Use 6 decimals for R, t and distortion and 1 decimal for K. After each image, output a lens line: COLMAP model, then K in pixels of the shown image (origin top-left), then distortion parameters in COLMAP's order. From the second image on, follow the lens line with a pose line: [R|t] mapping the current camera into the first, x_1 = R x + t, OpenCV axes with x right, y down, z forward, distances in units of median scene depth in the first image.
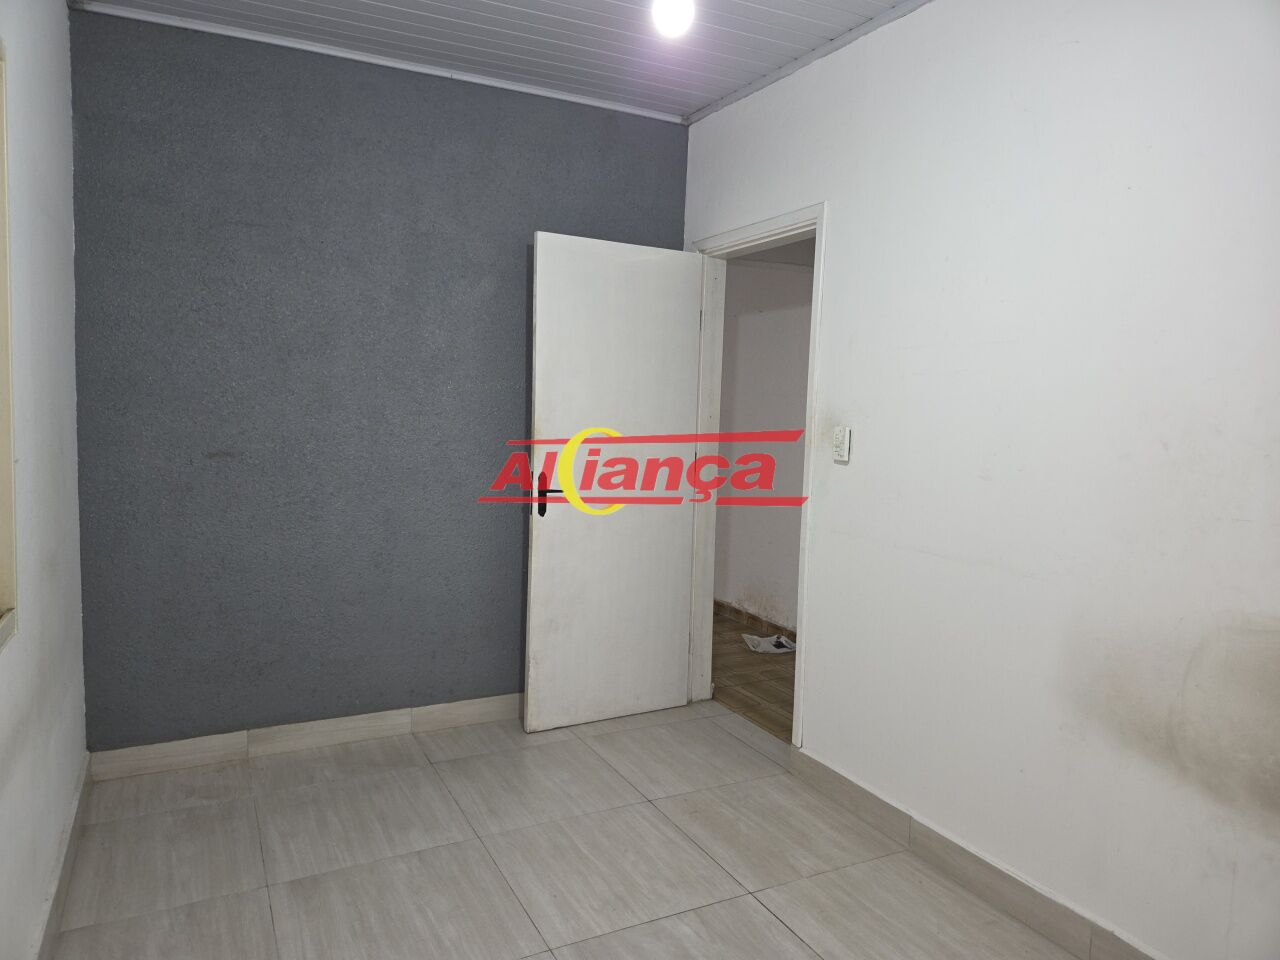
lens RADIAL K [[851.3, 0, 637.4], [0, 851.3, 480.4], [0, 0, 1]] dist [0.078505, -0.067123]
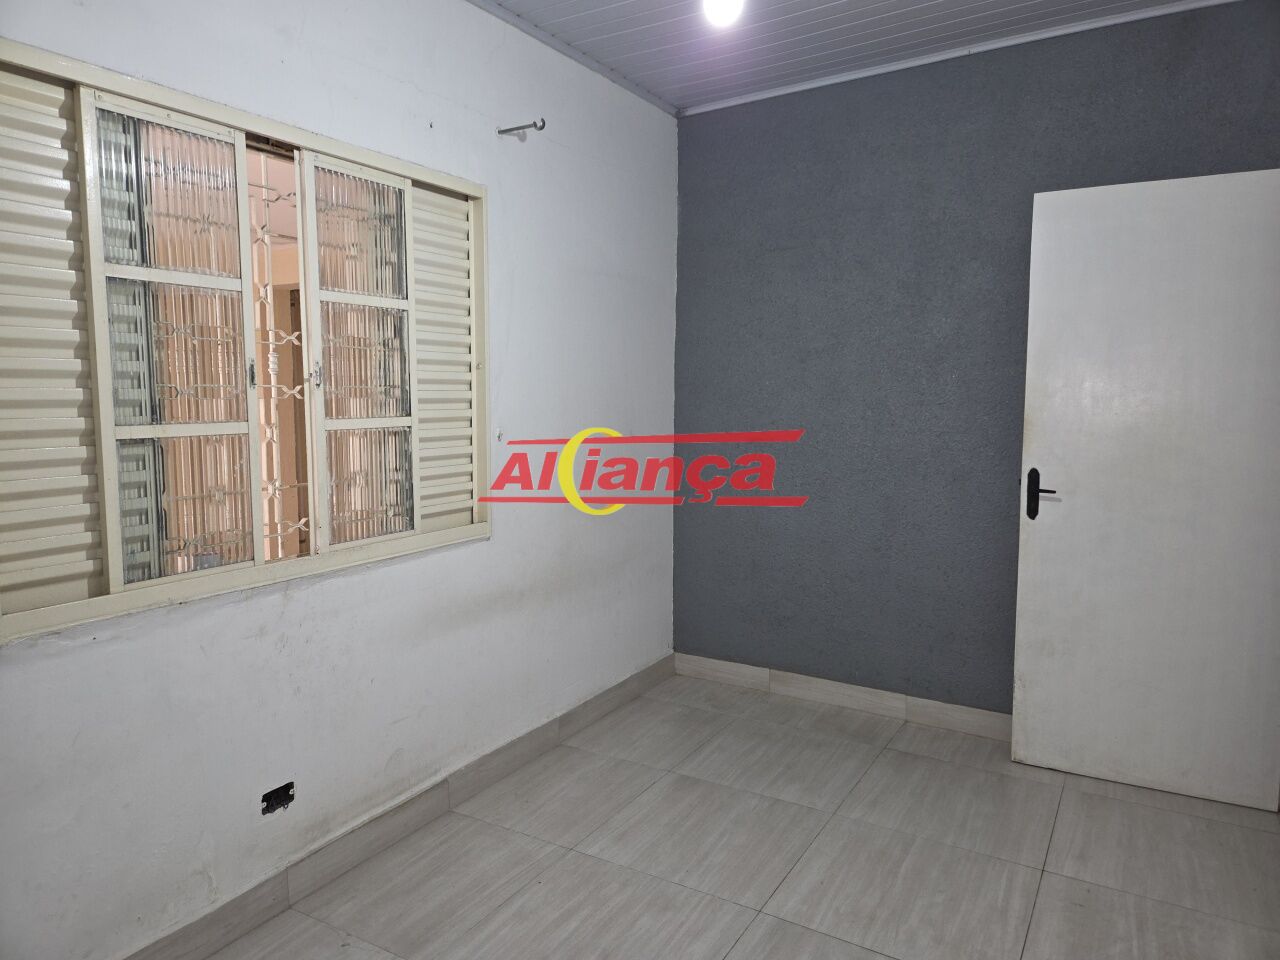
lens RADIAL K [[851.3, 0, 632.6], [0, 851.3, 475.1], [0, 0, 1]] dist [0.078505, -0.067123]
pose [[0.524970, 0.054297, -0.849387, 0.447160], [-0.059624, 0.997857, 0.026938, -0.002235], [0.849029, 0.036502, 0.527083, 0.196687]]
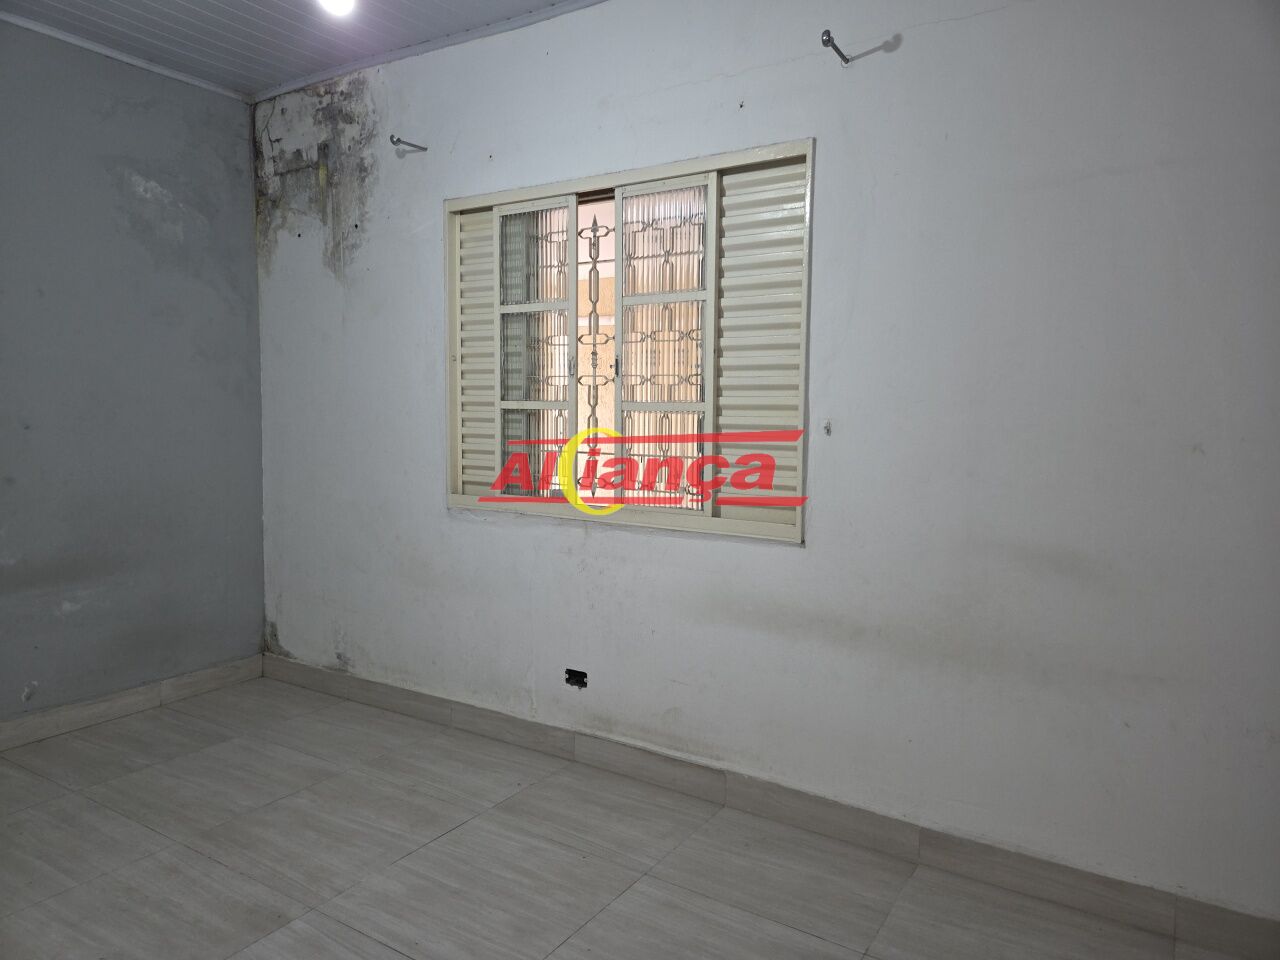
lens RADIAL K [[851.3, 0, 631.9], [0, 851.3, 482.4], [0, 0, 1]] dist [0.078505, -0.067123]
pose [[-0.863262, 0.009542, -0.504666, 0.137798], [-0.079274, 0.984850, 0.154225, -0.068426], [0.498493, 0.173143, -0.849427, 1.124136]]
